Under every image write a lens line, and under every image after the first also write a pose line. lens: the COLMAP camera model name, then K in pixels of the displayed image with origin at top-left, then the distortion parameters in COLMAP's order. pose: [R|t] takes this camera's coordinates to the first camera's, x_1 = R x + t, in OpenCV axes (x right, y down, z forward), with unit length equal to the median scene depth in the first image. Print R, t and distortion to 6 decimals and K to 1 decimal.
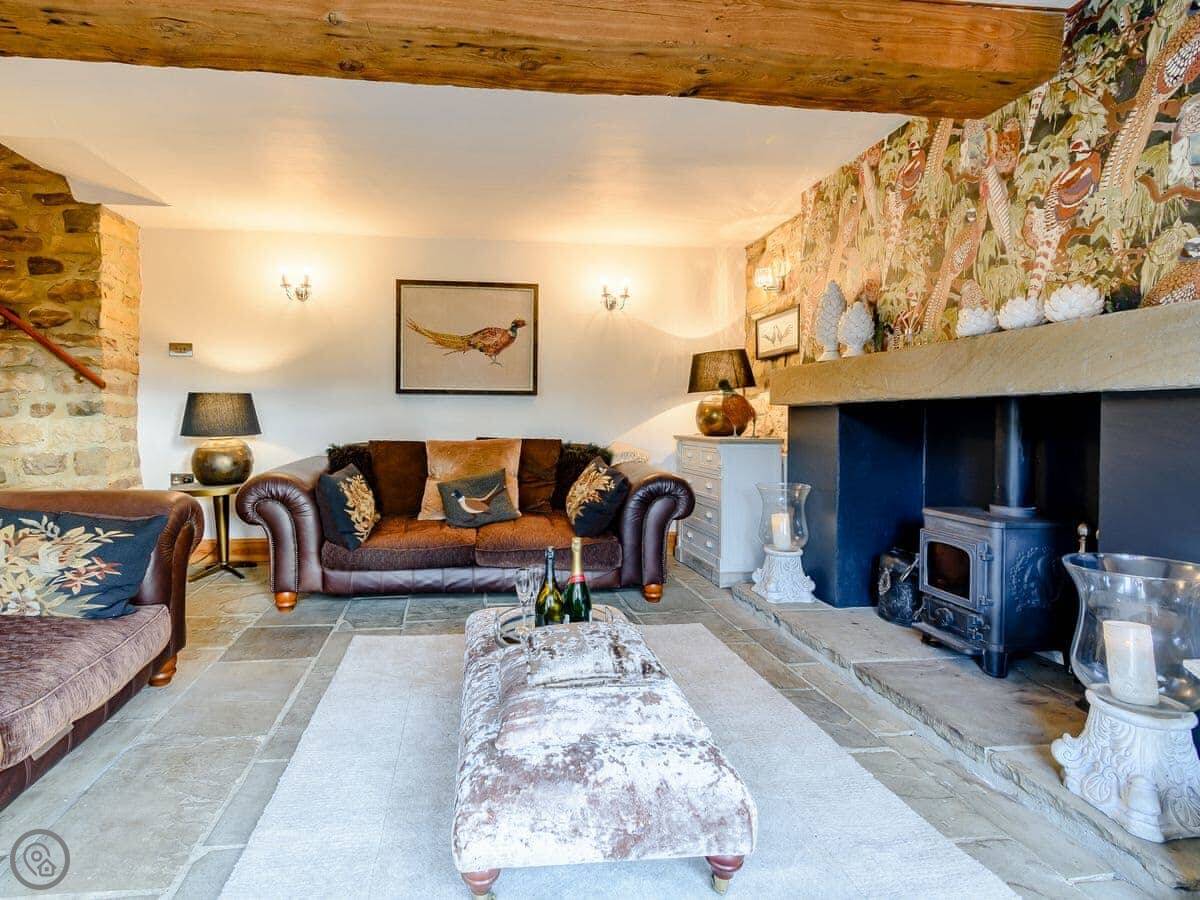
lens RADIAL K [[629.7, 0, 602.7], [0, 629.7, 425.0], [0, 0, 1]] dist [0.000777, -0.000011]
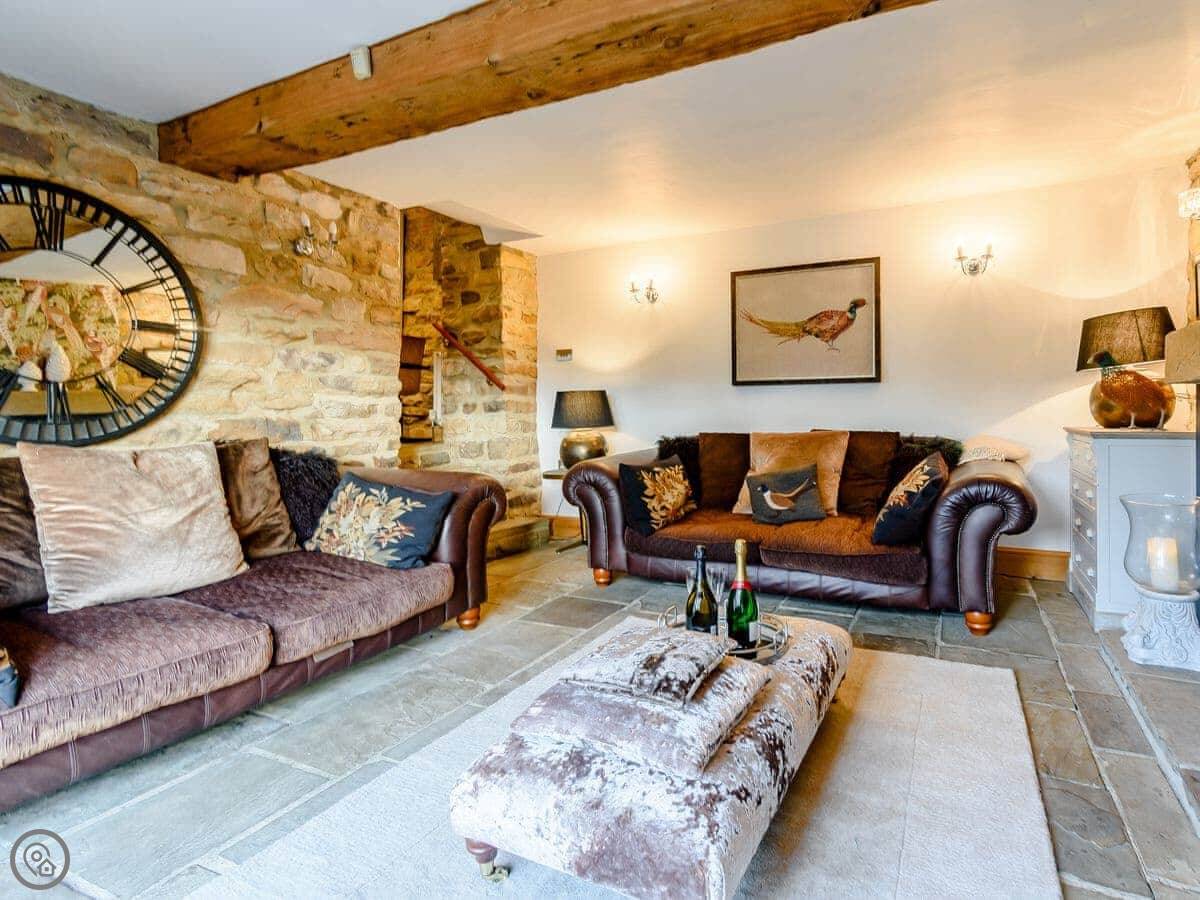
lens RADIAL K [[656.0, 0, 633.3], [0, 656.0, 414.7], [0, 0, 1]] dist [0.002829, -0.001005]
pose [[0.840523, -0.011662, -0.541651, 0.129140], [0.010282, 0.999932, -0.005574, 0.000537], [0.541679, -0.000884, 0.840585, 0.043882]]
